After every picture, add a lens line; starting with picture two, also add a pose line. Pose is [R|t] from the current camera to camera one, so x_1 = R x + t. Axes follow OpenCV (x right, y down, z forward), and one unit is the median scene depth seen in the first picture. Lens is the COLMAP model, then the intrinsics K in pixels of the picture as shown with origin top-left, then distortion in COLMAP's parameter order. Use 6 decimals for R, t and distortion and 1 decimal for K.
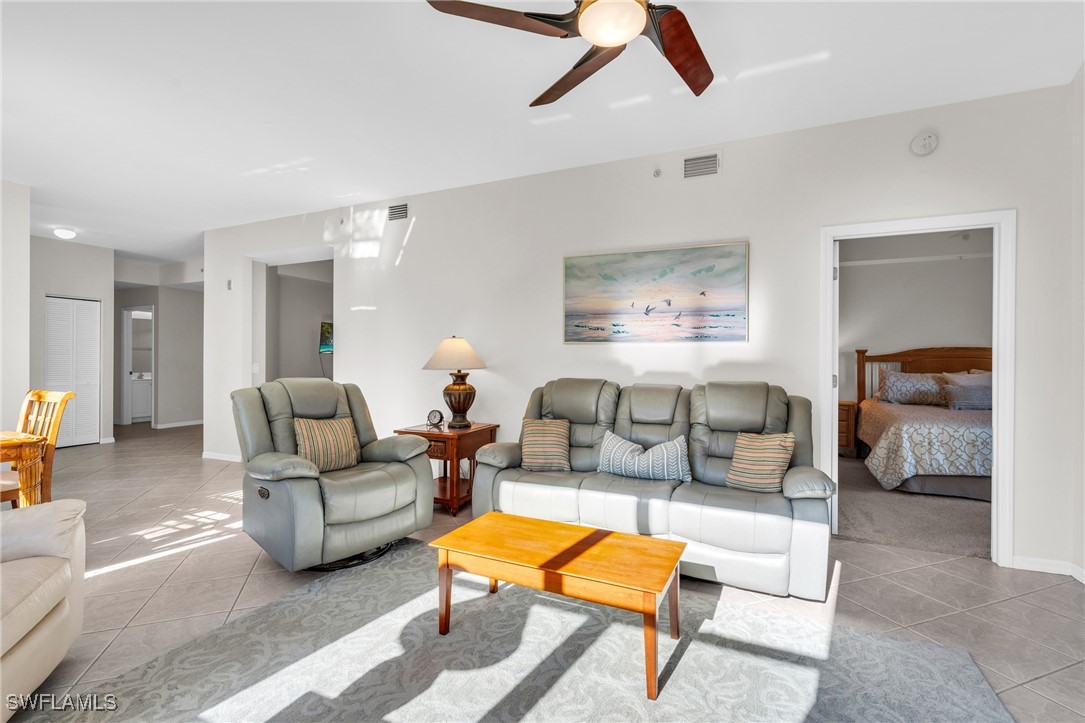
lens RADIAL K [[489.4, 0, 541.6], [0, 489.4, 360.3], [0, 0, 1]] dist [-0.006212, 0.001670]
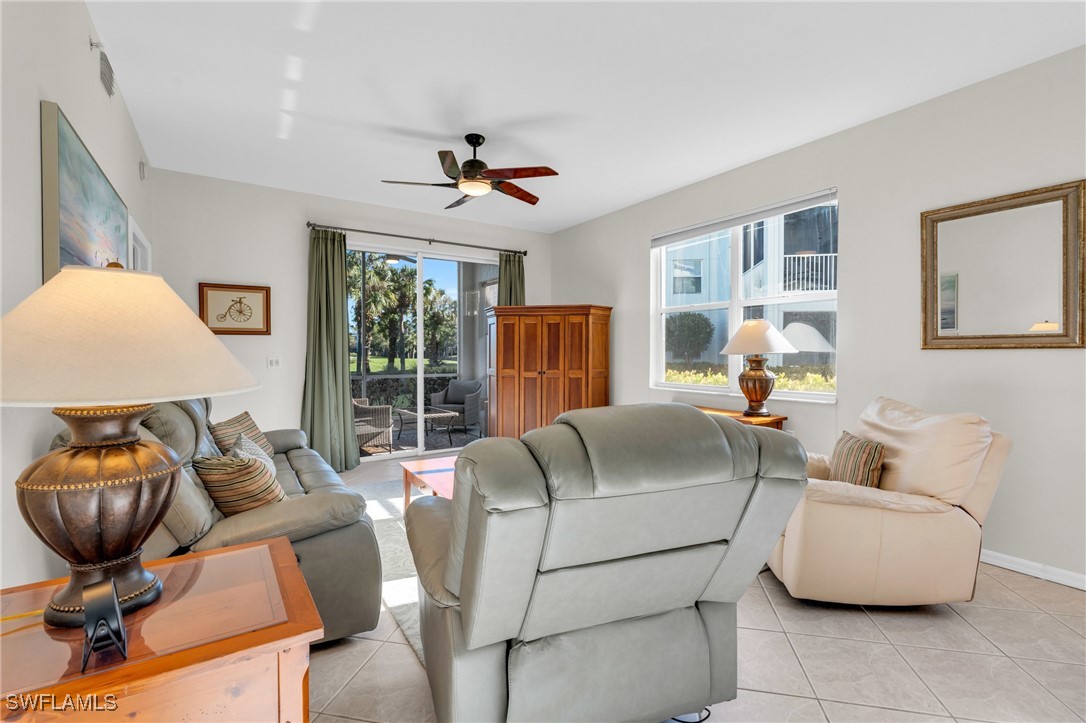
lens RADIAL K [[489.9, 0, 544.7], [0, 489.9, 354.0], [0, 0, 1]] dist [-0.006212, 0.001670]
pose [[-0.848613, -0.006791, 0.528971, -0.592807], [-0.001292, 0.999941, 0.010764, -0.006475], [-0.529013, 0.008451, -0.848572, 1.289890]]
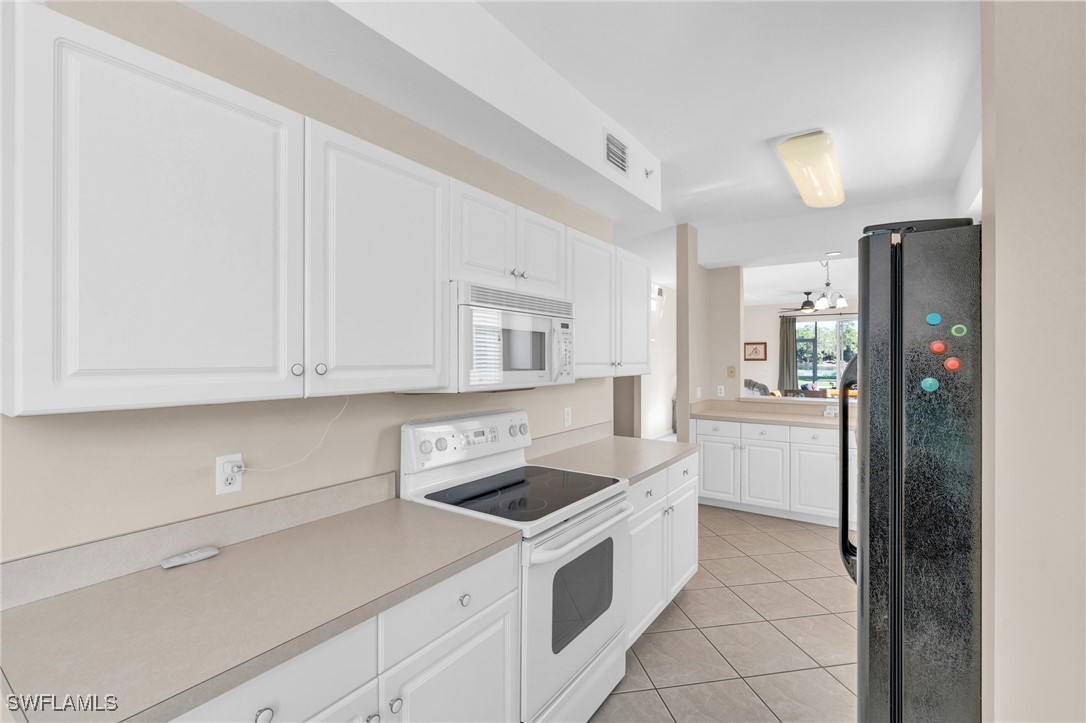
lens RADIAL K [[489.9, 0, 542.7], [0, 489.9, 358.9], [0, 0, 1]] dist [-0.006212, 0.001670]
pose [[0.183269, -0.007510, 0.983034, -3.013937], [0.006265, 0.999959, 0.006471, -0.088391], [-0.983043, 0.004972, 0.183309, 1.493514]]
